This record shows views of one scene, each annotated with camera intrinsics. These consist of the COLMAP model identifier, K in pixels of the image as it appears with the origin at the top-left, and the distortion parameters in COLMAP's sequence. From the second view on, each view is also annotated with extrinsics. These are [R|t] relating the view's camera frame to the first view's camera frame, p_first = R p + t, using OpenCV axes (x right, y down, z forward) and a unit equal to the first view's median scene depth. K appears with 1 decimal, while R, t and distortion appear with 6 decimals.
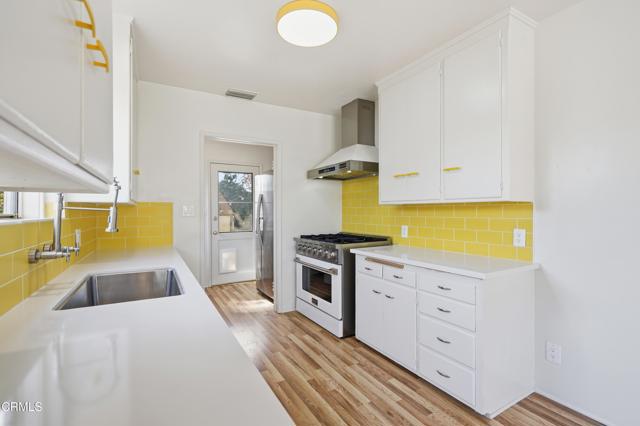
lens RADIAL K [[295.3, 0, 325.1], [0, 295.3, 214.2], [0, 0, 1]] dist [-0.004787, 0.004364]
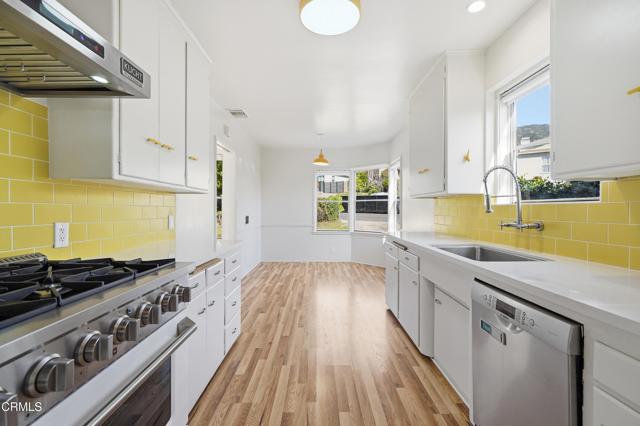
lens RADIAL K [[295.3, 0, 320.9], [0, 295.3, 211.3], [0, 0, 1]] dist [-0.004787, 0.004364]
pose [[-0.863422, -0.001743, 0.504479, -0.295721], [0.004352, 0.999931, 0.010904, 0.013976], [-0.504464, 0.011610, -0.863355, 1.025972]]
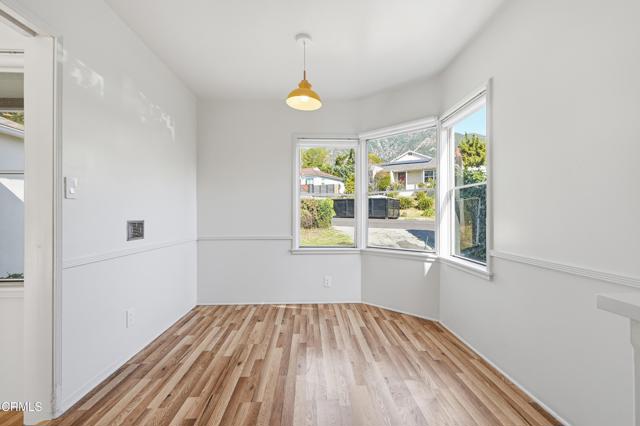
lens RADIAL K [[295.3, 0, 325.4], [0, 295.3, 213.9], [0, 0, 1]] dist [-0.004787, 0.004364]
pose [[-0.888115, 0.005245, 0.459592, 0.099921], [0.006619, 0.999977, 0.001379, 0.038202], [-0.459574, 0.004266, -0.888129, 0.324741]]
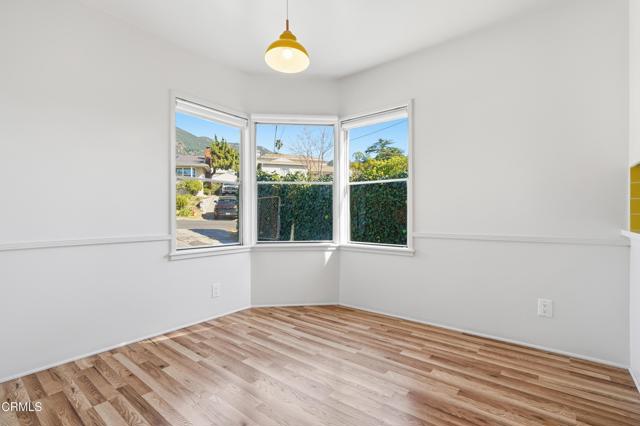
lens RADIAL K [[295.3, 0, 323.6], [0, 295.3, 216.1], [0, 0, 1]] dist [-0.004787, 0.004364]
pose [[-0.931450, 0.006650, -0.363809, 0.577230], [0.003268, 0.999946, 0.009913, 0.063437], [0.363855, 0.008044, -0.931421, 0.272373]]
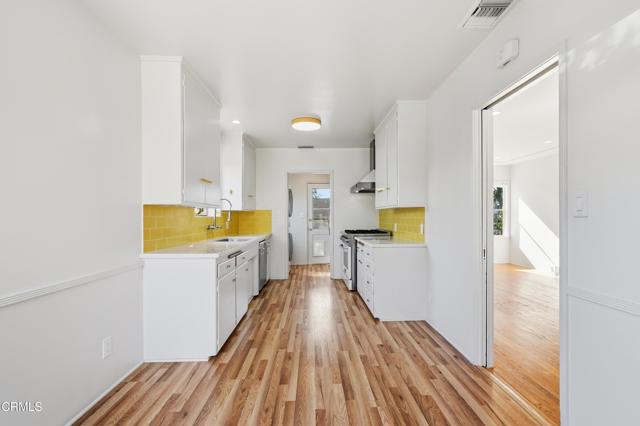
lens RADIAL K [[295.3, 0, 322.3], [0, 295.3, 217.6], [0, 0, 1]] dist [-0.004787, 0.004364]
pose [[0.878516, -0.001549, -0.477711, 0.560441], [-0.001783, 0.999977, -0.006521, 0.017000], [0.477710, 0.006580, 0.878493, -0.420214]]
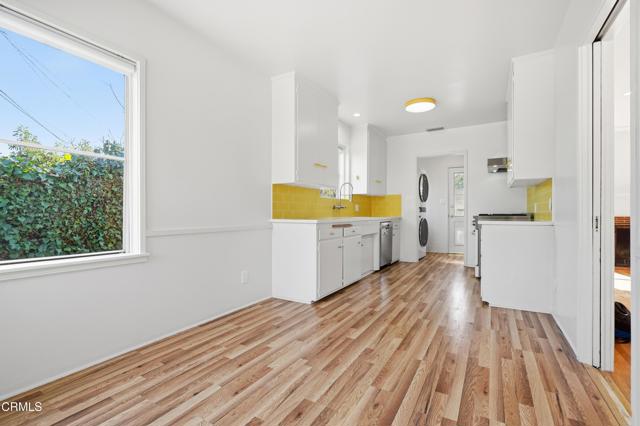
lens RADIAL K [[295.3, 0, 324.3], [0, 295.3, 210.9], [0, 0, 1]] dist [-0.004787, 0.004364]
pose [[0.497289, -0.005009, -0.867570, 0.777618], [-0.008539, 0.999907, -0.010667, 0.078169], [0.867543, 0.012713, 0.497200, -0.346407]]
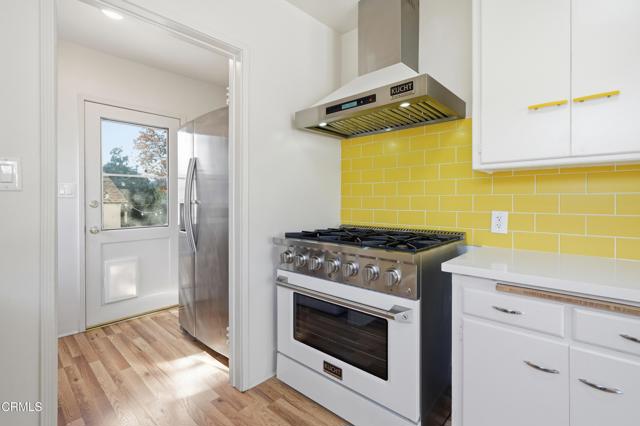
lens RADIAL K [[295.3, 0, 322.1], [0, 295.3, 202.5], [0, 0, 1]] dist [-0.004787, 0.004364]
pose [[0.957455, 0.000253, 0.288583, -0.172880], [0.001522, 0.999981, -0.005929, 0.021125], [-0.288579, 0.006116, 0.957437, 0.486333]]
